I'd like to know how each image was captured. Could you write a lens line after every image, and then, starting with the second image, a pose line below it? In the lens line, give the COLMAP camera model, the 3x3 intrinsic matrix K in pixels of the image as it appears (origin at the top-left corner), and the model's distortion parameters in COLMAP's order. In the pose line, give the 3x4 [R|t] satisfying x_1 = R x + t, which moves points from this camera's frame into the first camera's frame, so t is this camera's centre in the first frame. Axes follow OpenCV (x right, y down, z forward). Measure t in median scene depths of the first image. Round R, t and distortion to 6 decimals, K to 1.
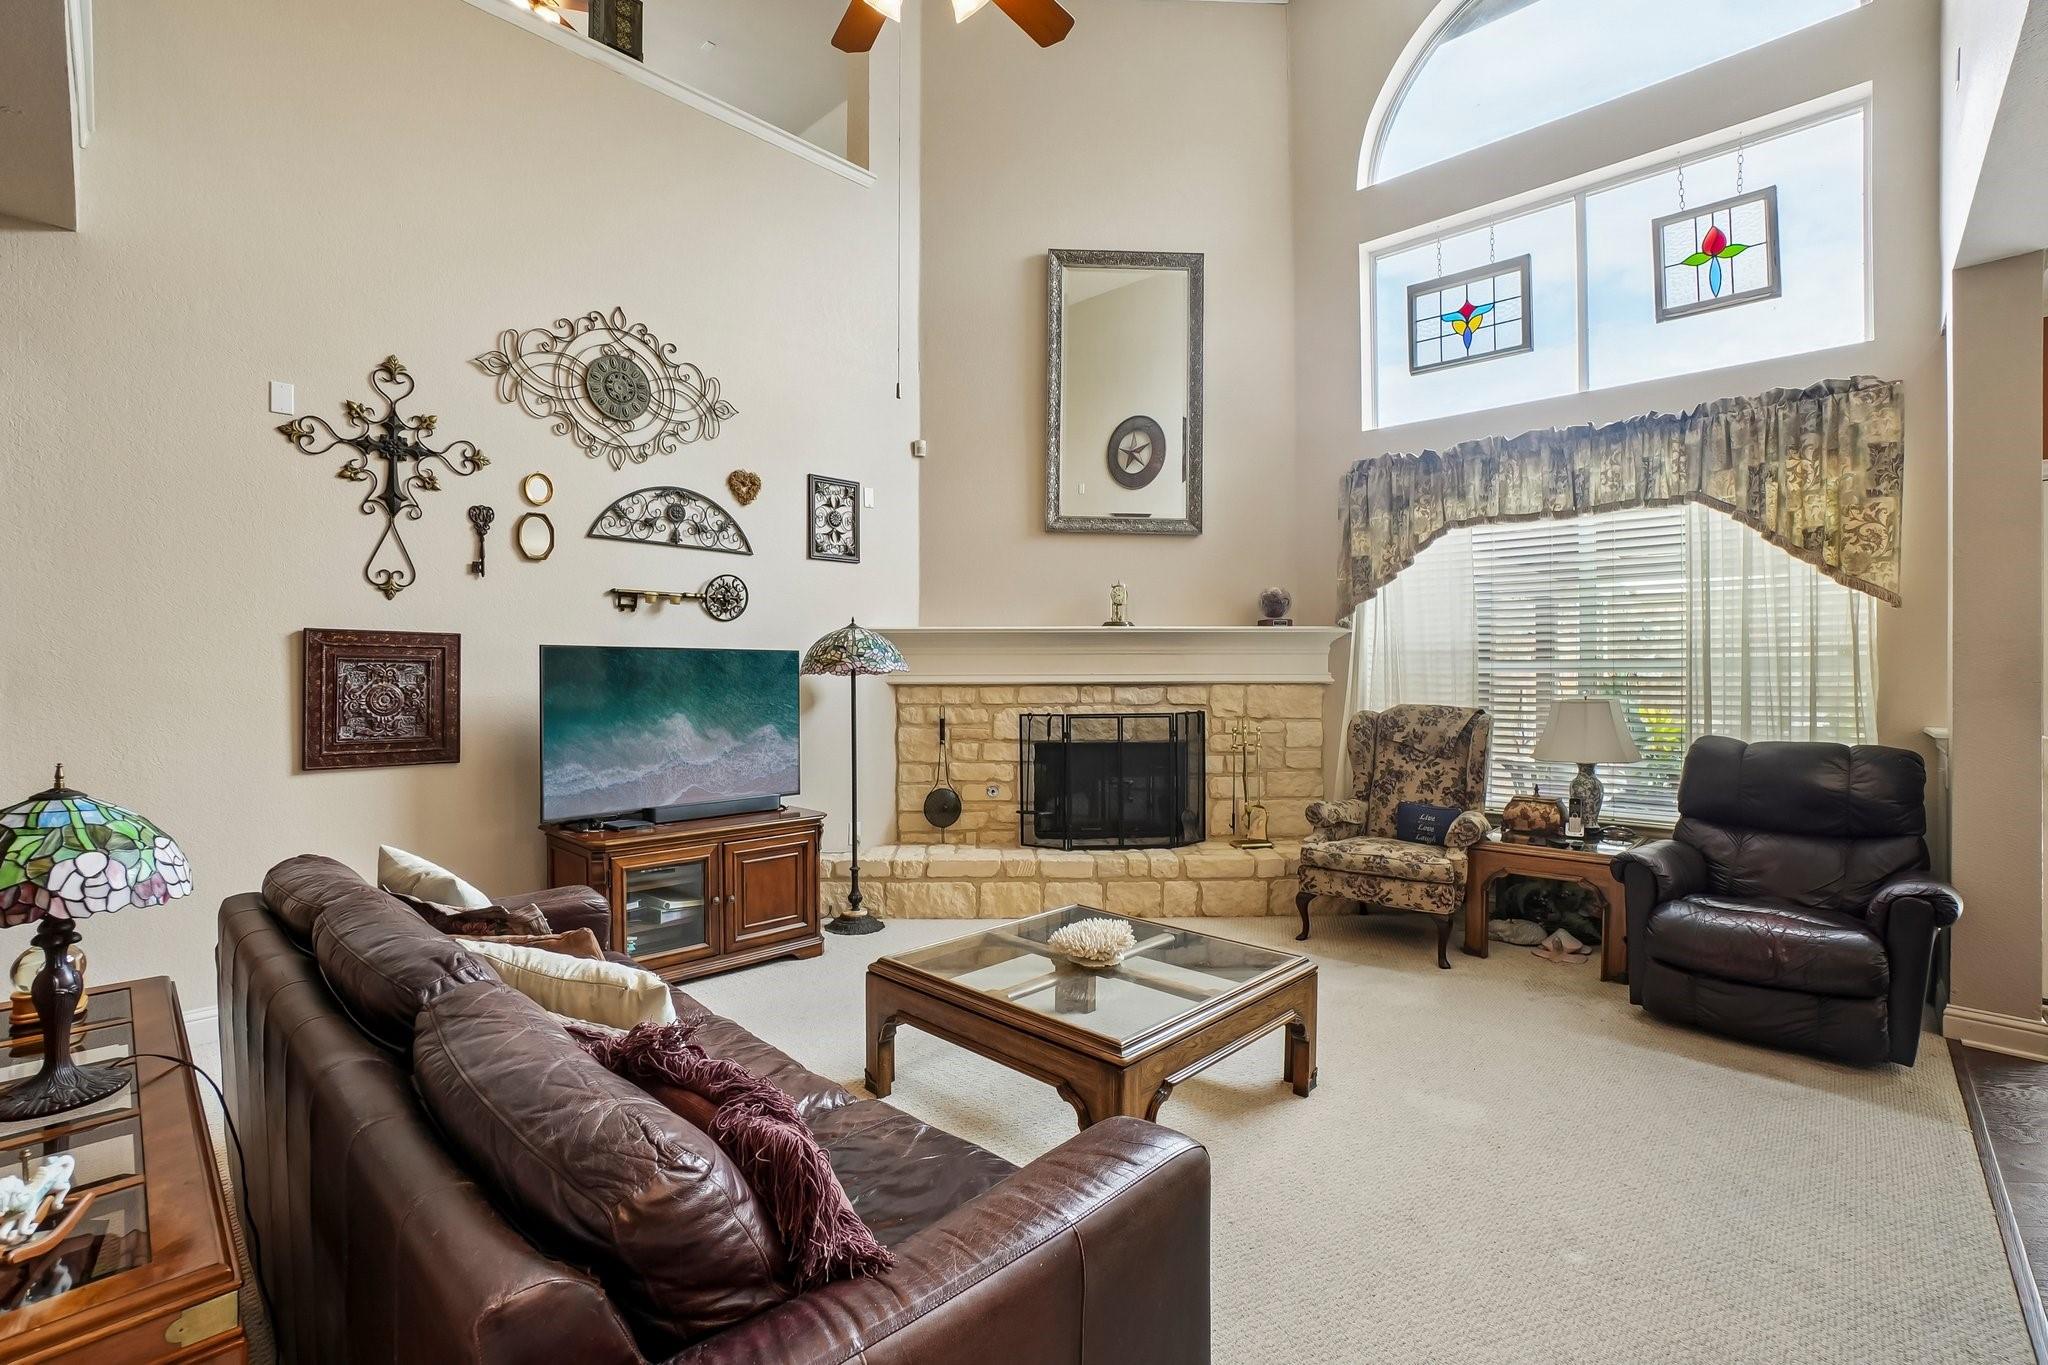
lens RADIAL K [[925.0, 0, 1010.7], [0, 925.0, 671.9], [0, 0, 1]] dist [-0.062554, 0.026571]
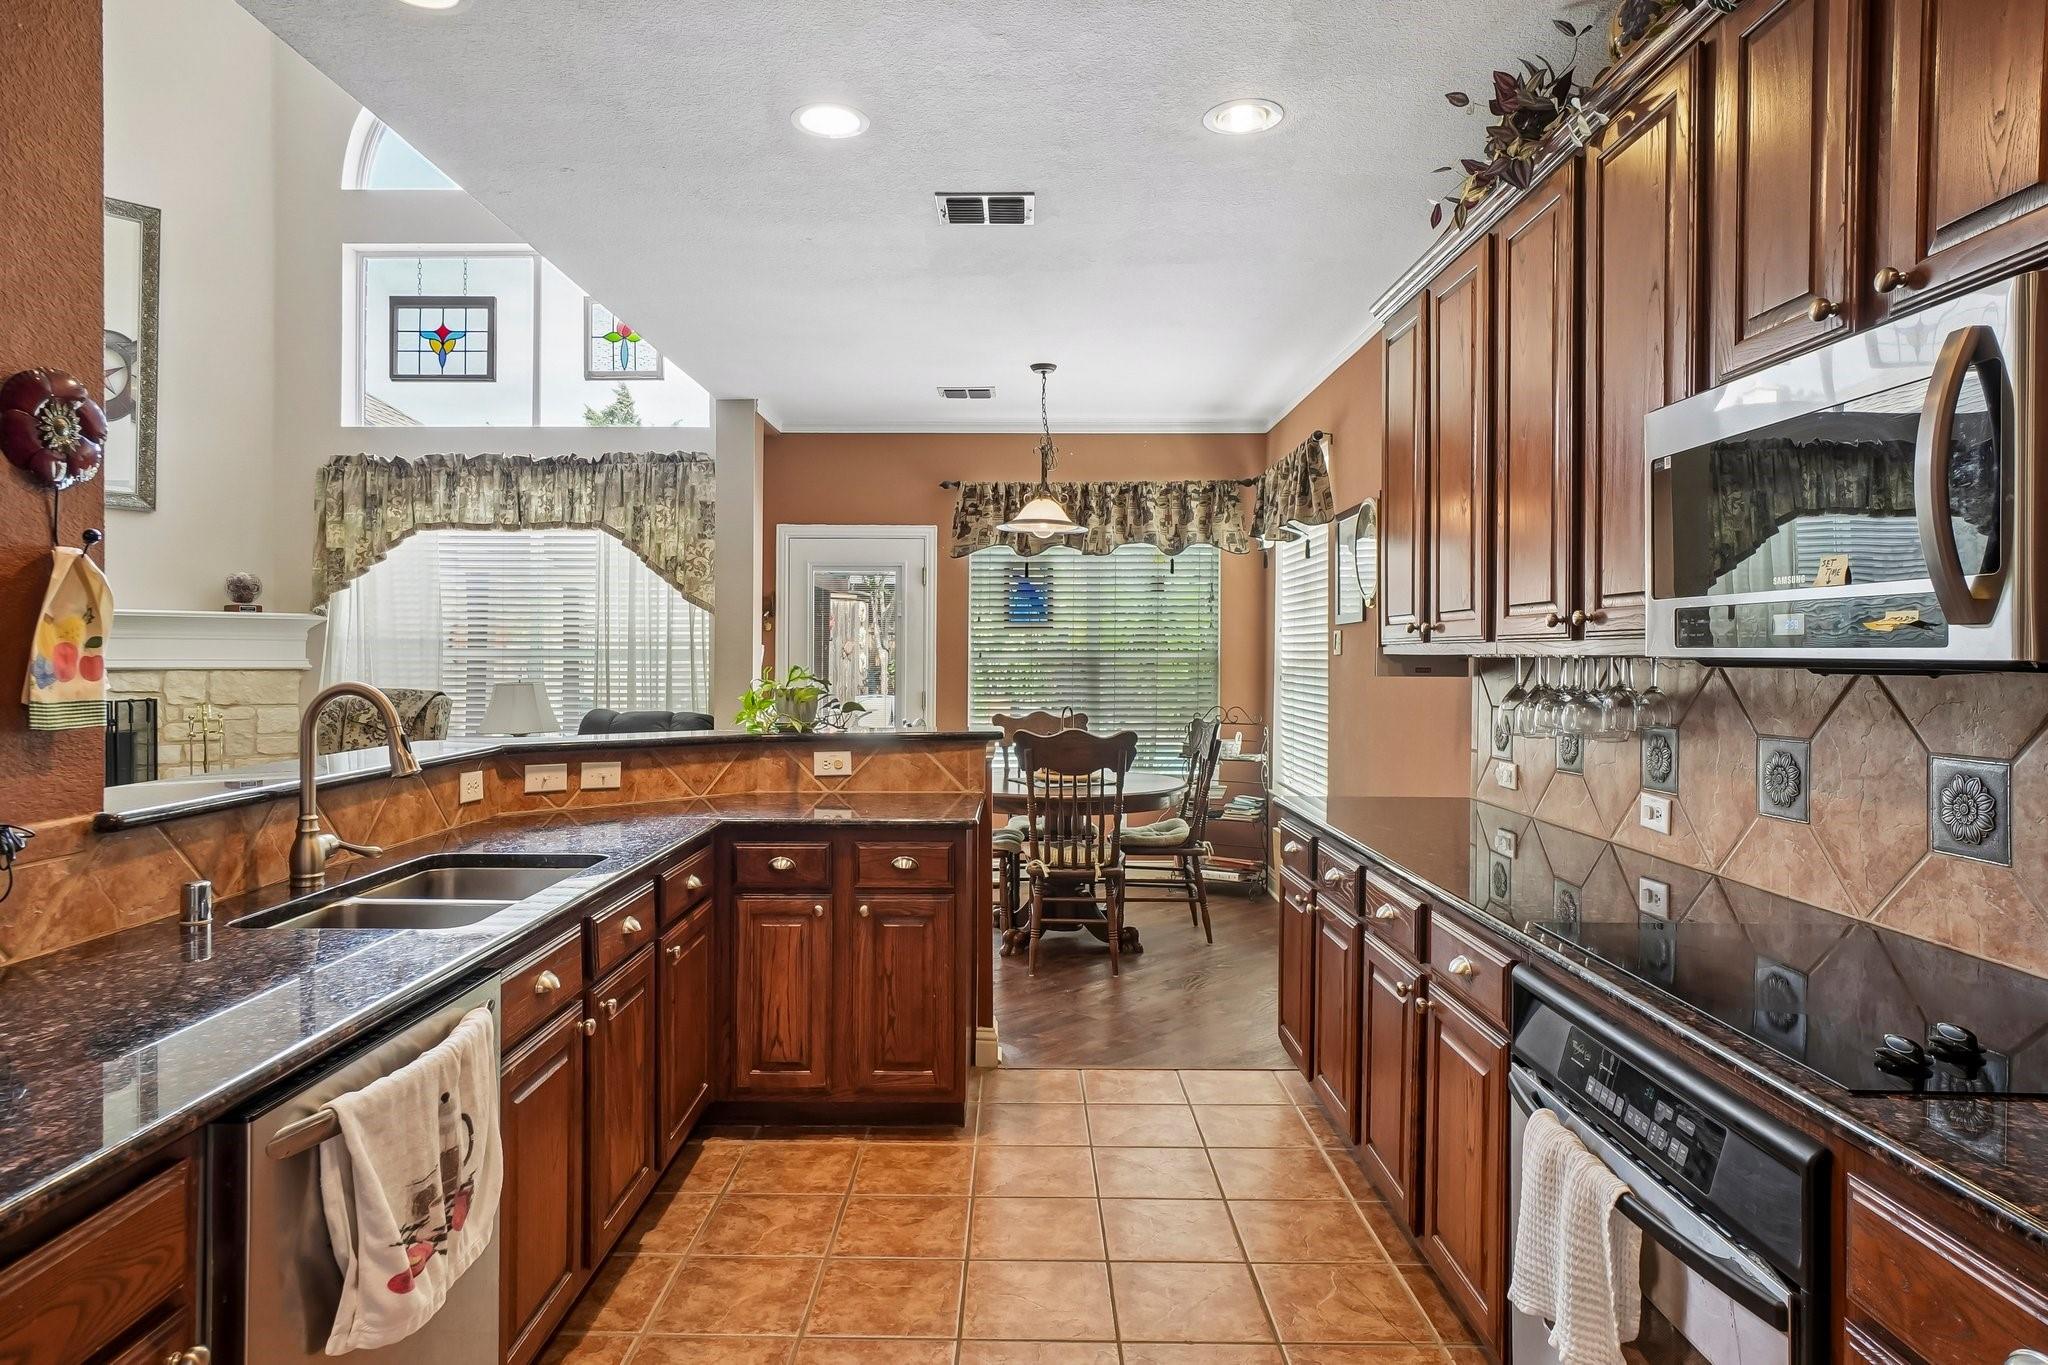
lens RADIAL K [[1195.7, 0, 1010.5], [0, 1195.7, 661.0], [0, 0, 1]] dist [-0.023134, 0.020130]
pose [[0.729074, 0.001465, 0.684433, 0.016974], [-0.007355, 0.999957, 0.005694, -0.012290], [-0.684395, -0.009185, 0.729053, -0.612064]]
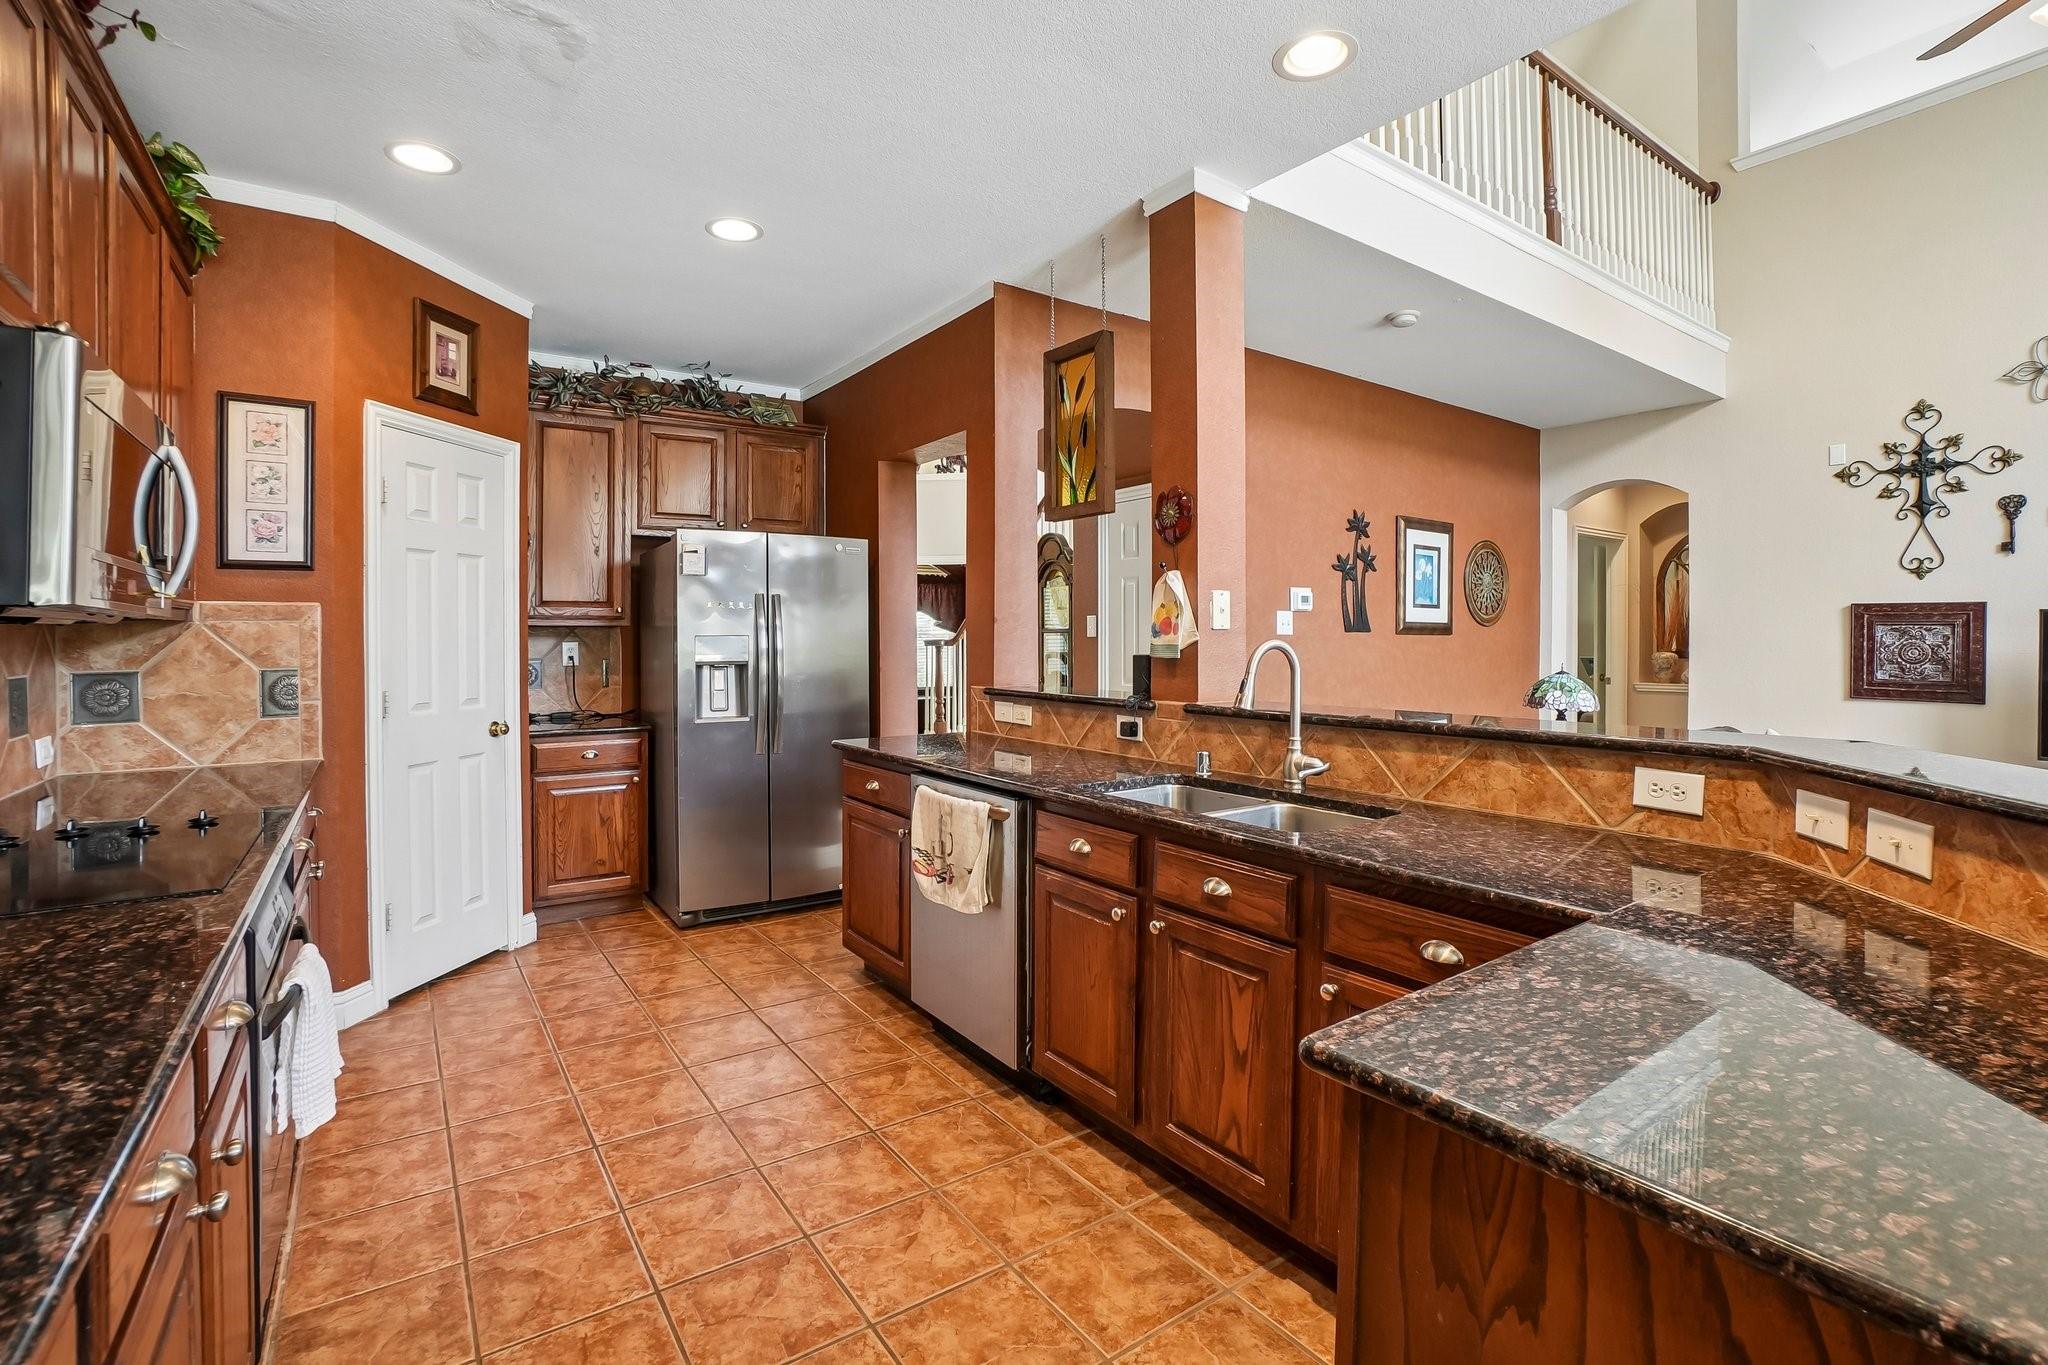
lens RADIAL K [[921.9, 0, 992.4], [0, 921.9, 648.1], [0, 0, 1]] dist [-0.068257, 0.020865]
pose [[-0.212164, 0.015284, -0.977114, 0.729051], [0.004097, 0.999883, 0.014751, -0.001124], [0.977225, -0.000874, -0.212202, -0.074723]]
